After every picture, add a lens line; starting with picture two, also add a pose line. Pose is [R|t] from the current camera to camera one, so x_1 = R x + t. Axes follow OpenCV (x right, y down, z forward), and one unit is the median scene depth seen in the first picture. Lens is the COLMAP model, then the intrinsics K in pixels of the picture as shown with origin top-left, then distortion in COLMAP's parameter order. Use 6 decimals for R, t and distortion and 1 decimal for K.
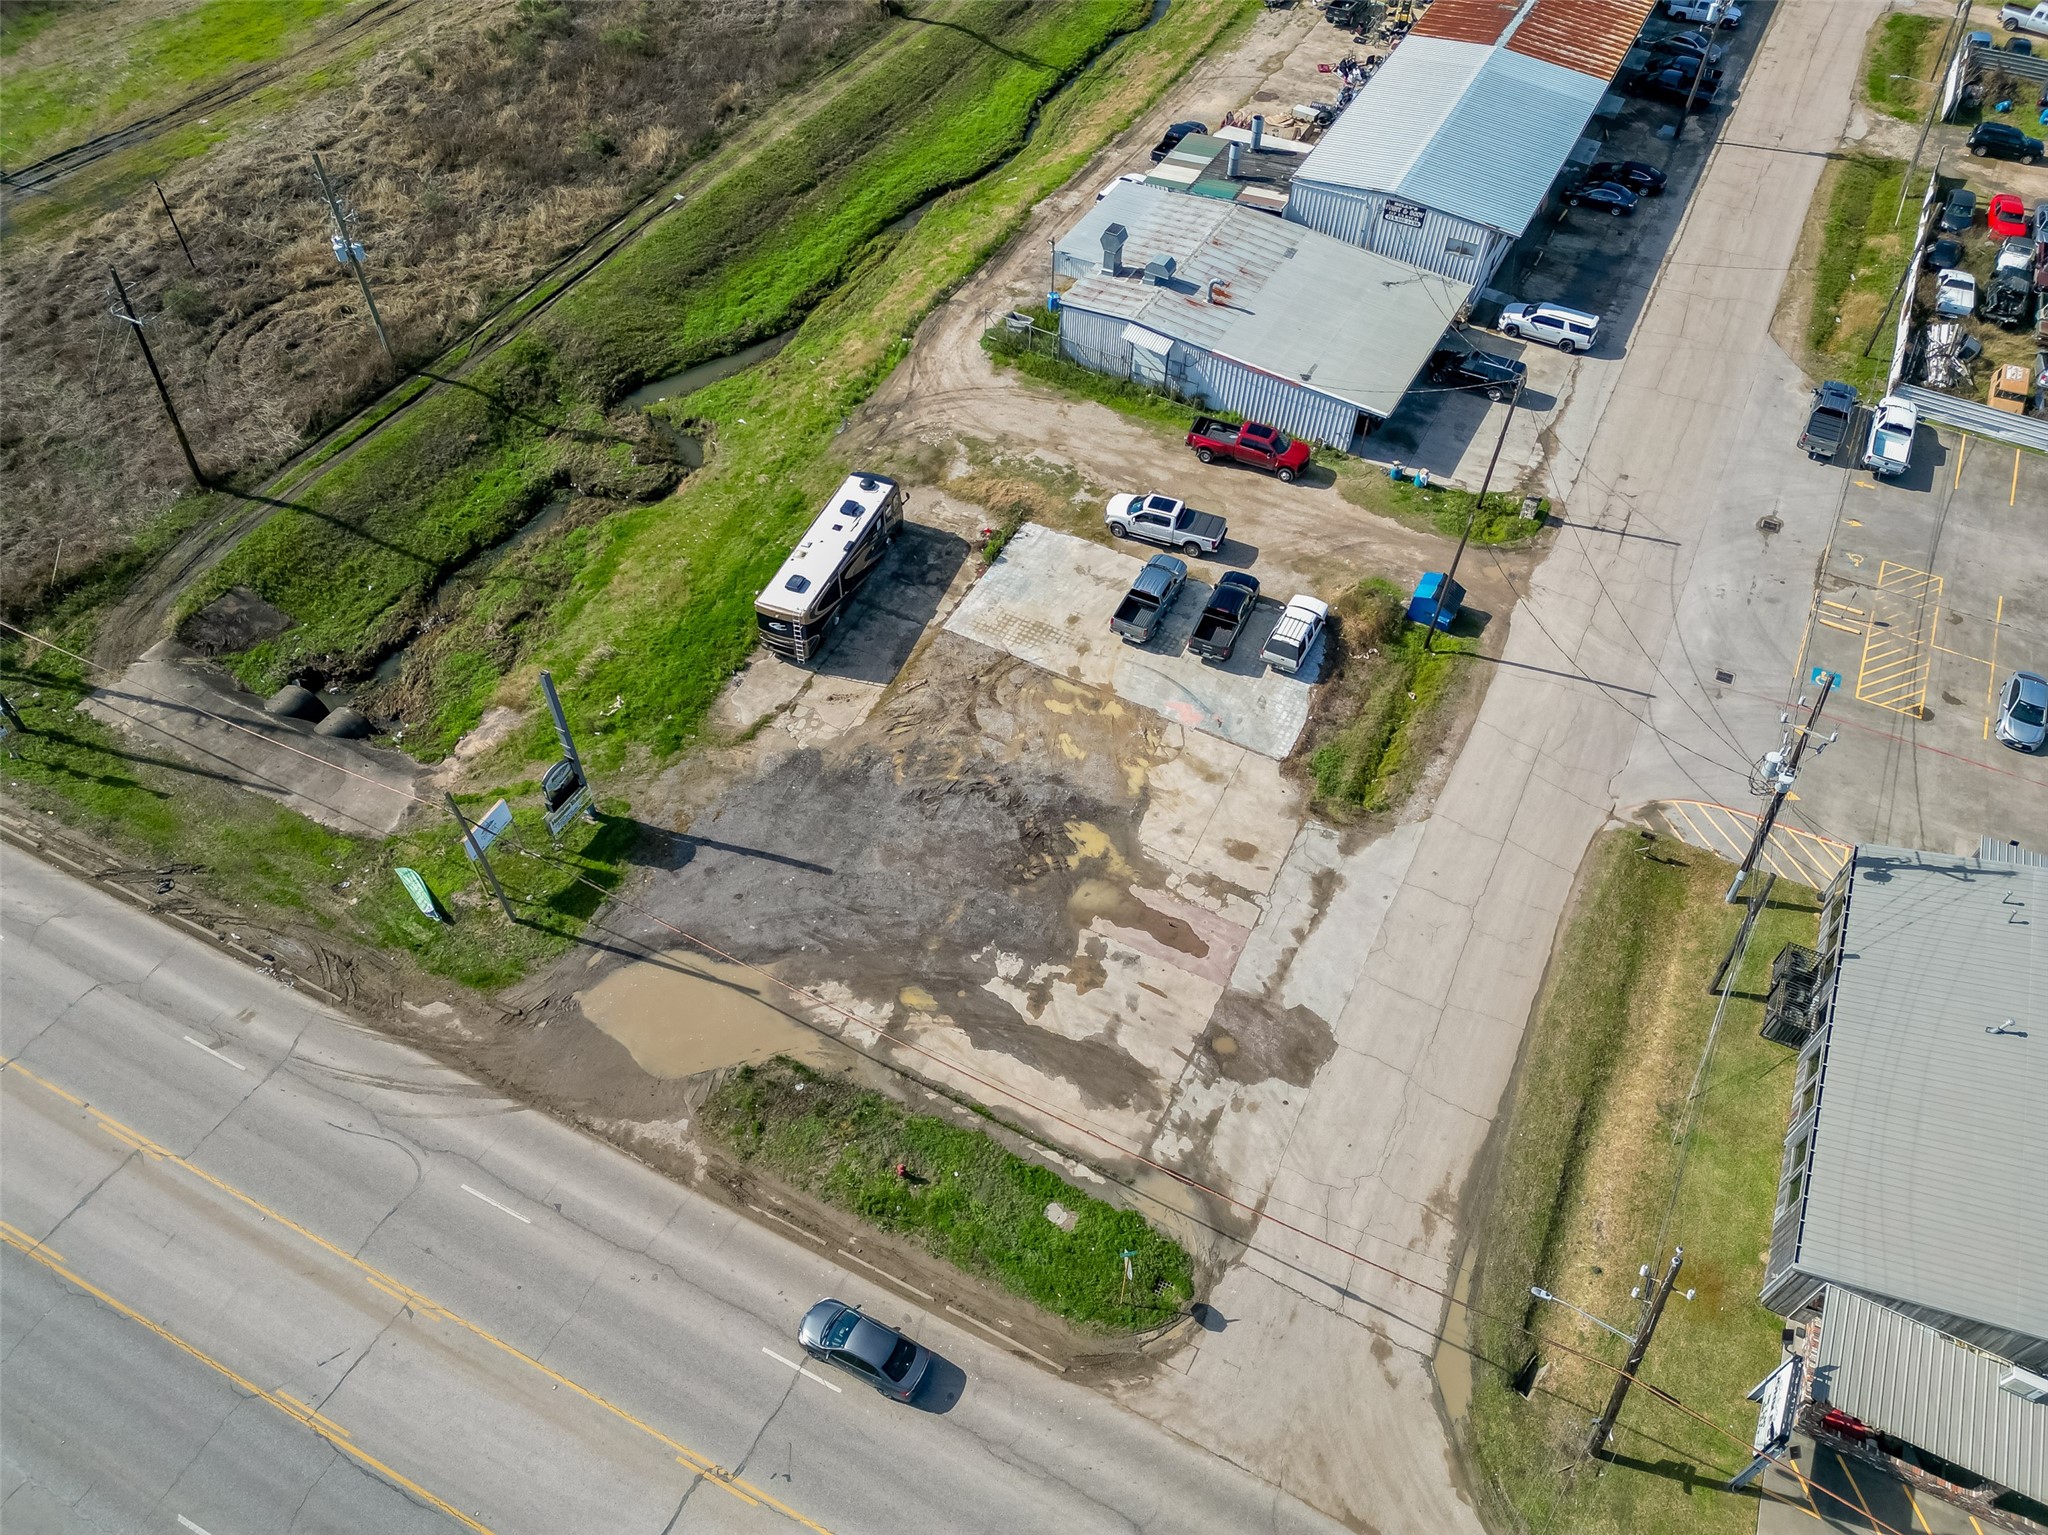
lens RADIAL K [[1434.0, 0, 1023.6], [0, 1434.0, 755.5], [0, 0, 1]] dist [0.098109, -0.101227]
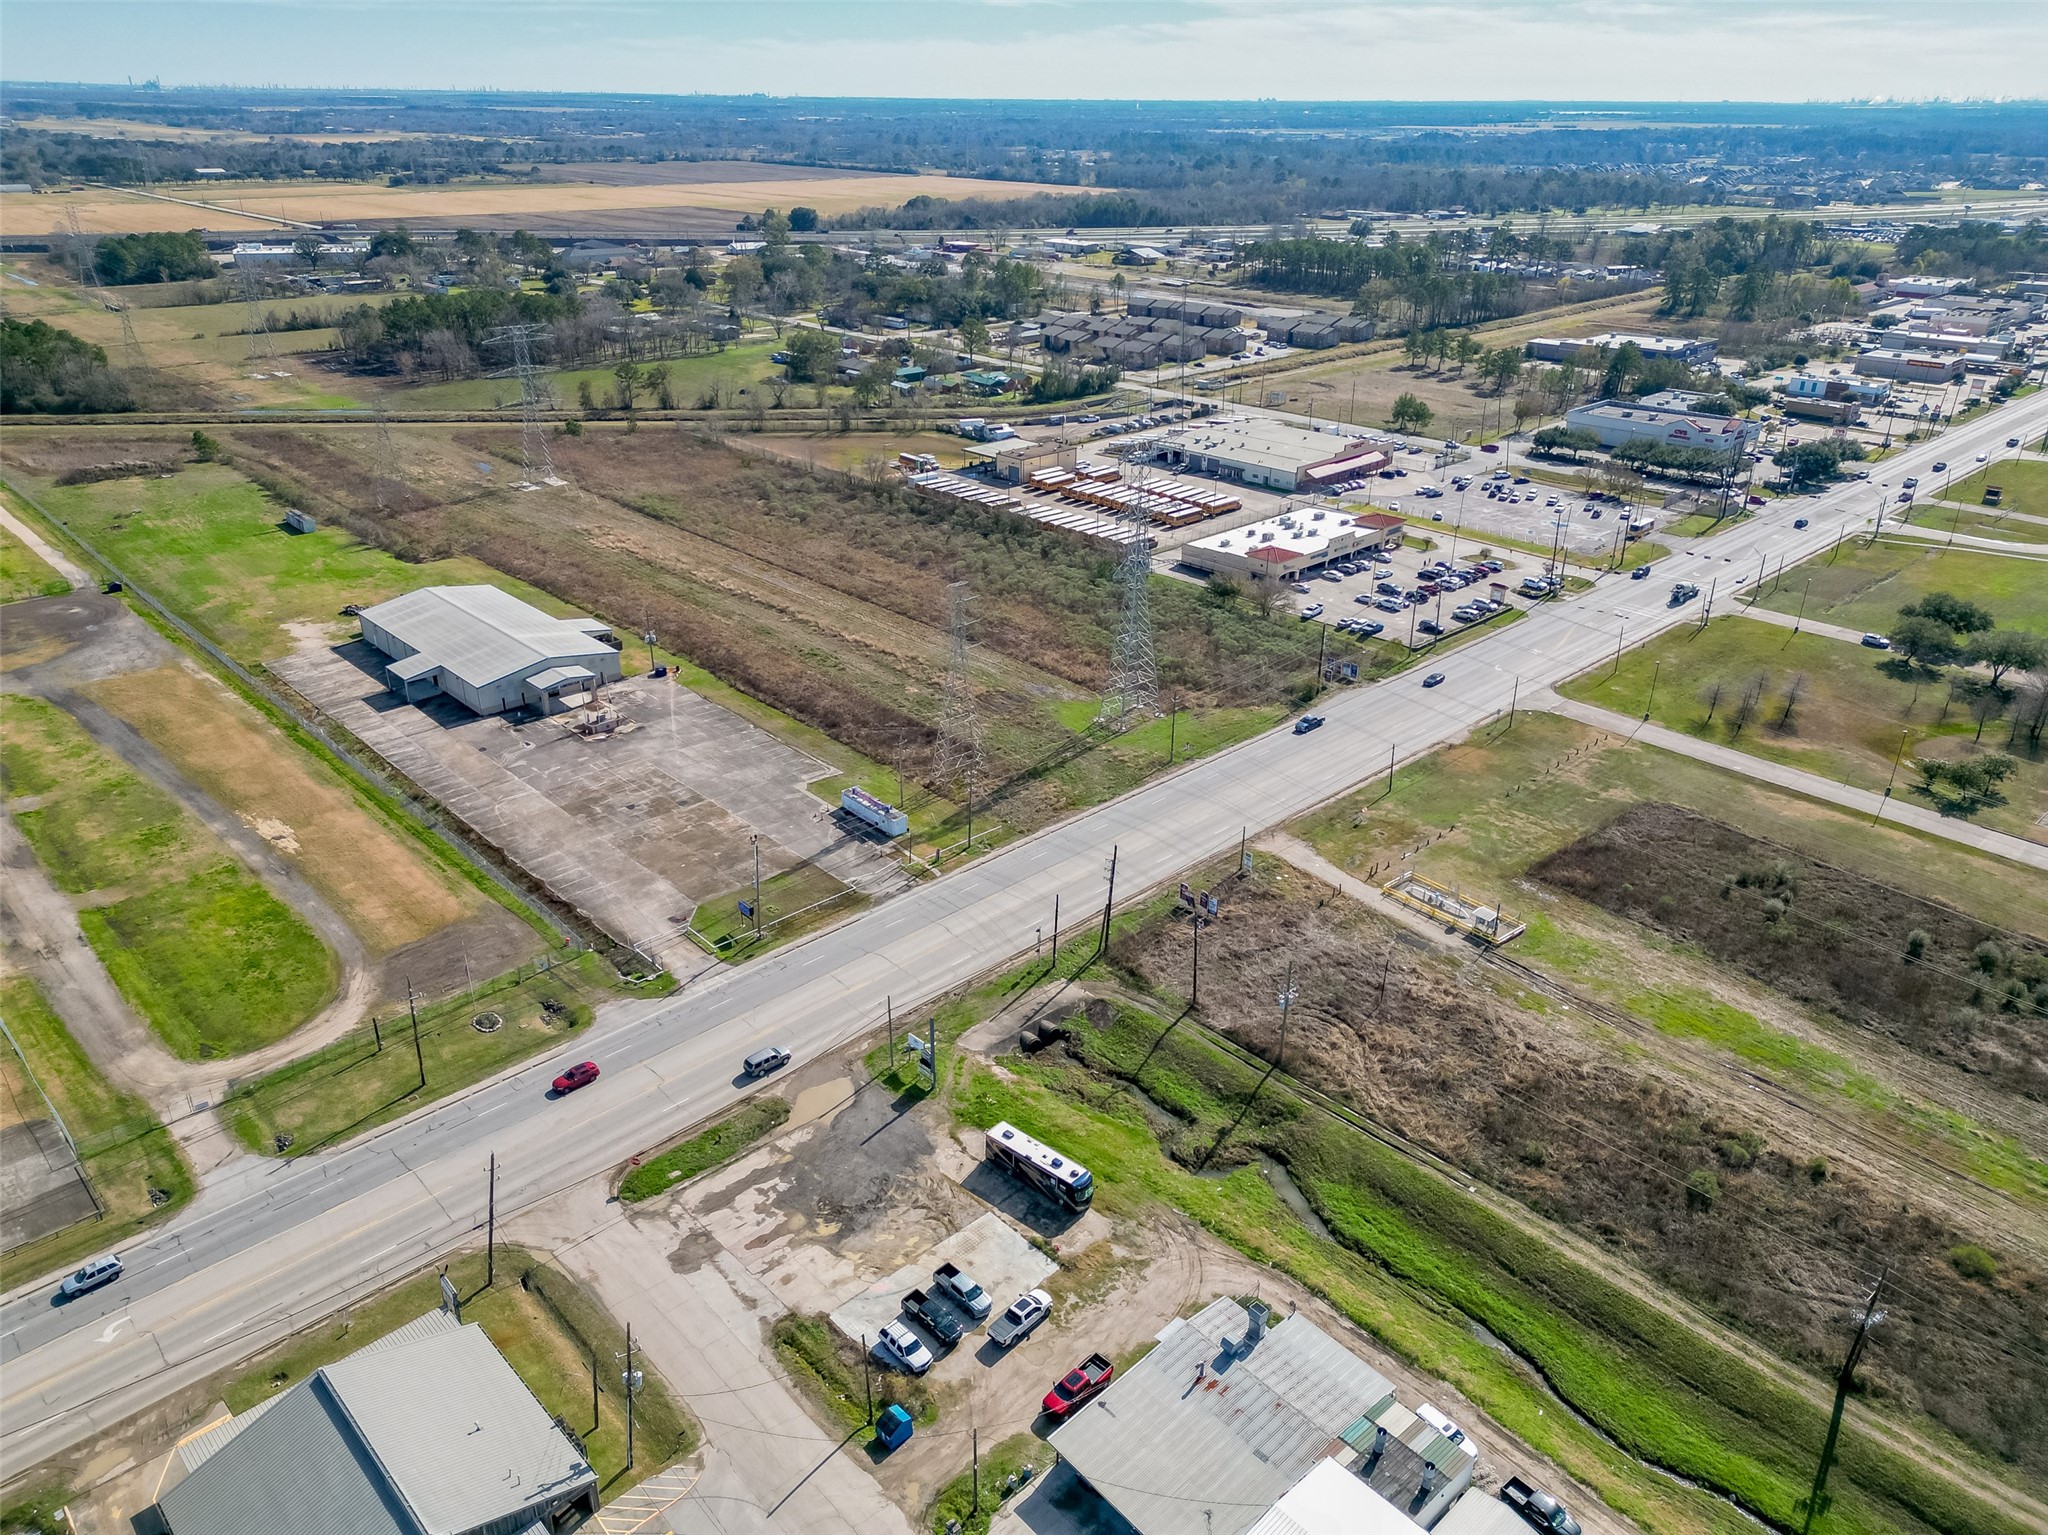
lens RADIAL K [[1416.9, 0, 1024.7], [0, 1416.9, 767.9], [0, 0, 1]] dist [0.101984, -0.112191]
pose [[-0.338494, 0.377999, -0.861707, 1.323783], [-0.719257, 0.486517, 0.495955, -1.337375], [0.606705, 0.787666, 0.107195, 0.380501]]
